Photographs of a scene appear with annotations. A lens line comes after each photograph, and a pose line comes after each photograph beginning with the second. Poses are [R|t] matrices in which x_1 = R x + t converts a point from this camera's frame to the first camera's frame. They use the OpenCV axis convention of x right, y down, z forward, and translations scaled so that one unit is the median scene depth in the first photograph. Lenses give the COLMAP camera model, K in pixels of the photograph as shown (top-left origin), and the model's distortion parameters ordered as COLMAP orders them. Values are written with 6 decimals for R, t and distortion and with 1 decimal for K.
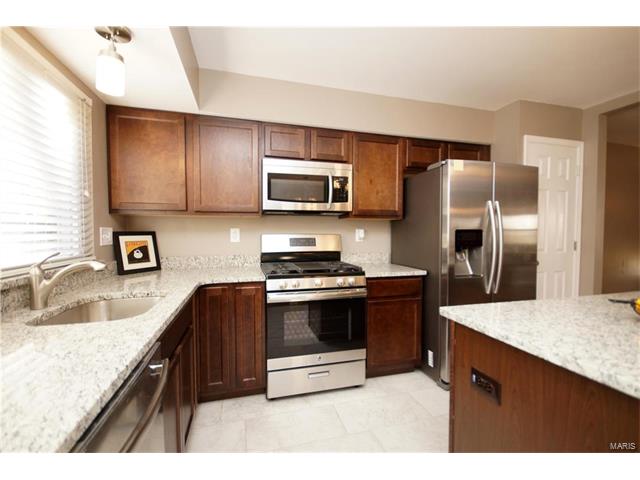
lens RADIAL K [[279.1, 0, 317.6], [0, 279.1, 239.9], [0, 0, 1]] dist [-0.001086, -0.003880]
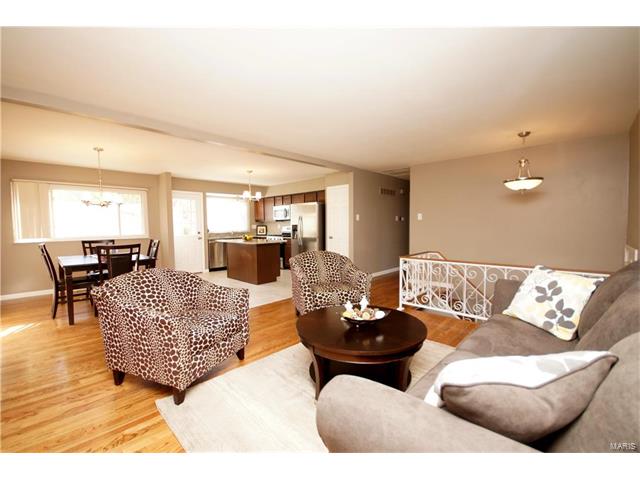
lens RADIAL K [[279.1, 0, 319.7], [0, 279.1, 243.4], [0, 0, 1]] dist [-0.001086, -0.003880]
pose [[0.528281, 0.050734, -0.847553, 3.297739], [-0.018367, 0.998662, 0.048331, 0.019538], [0.848871, -0.009966, 0.528506, -0.477890]]
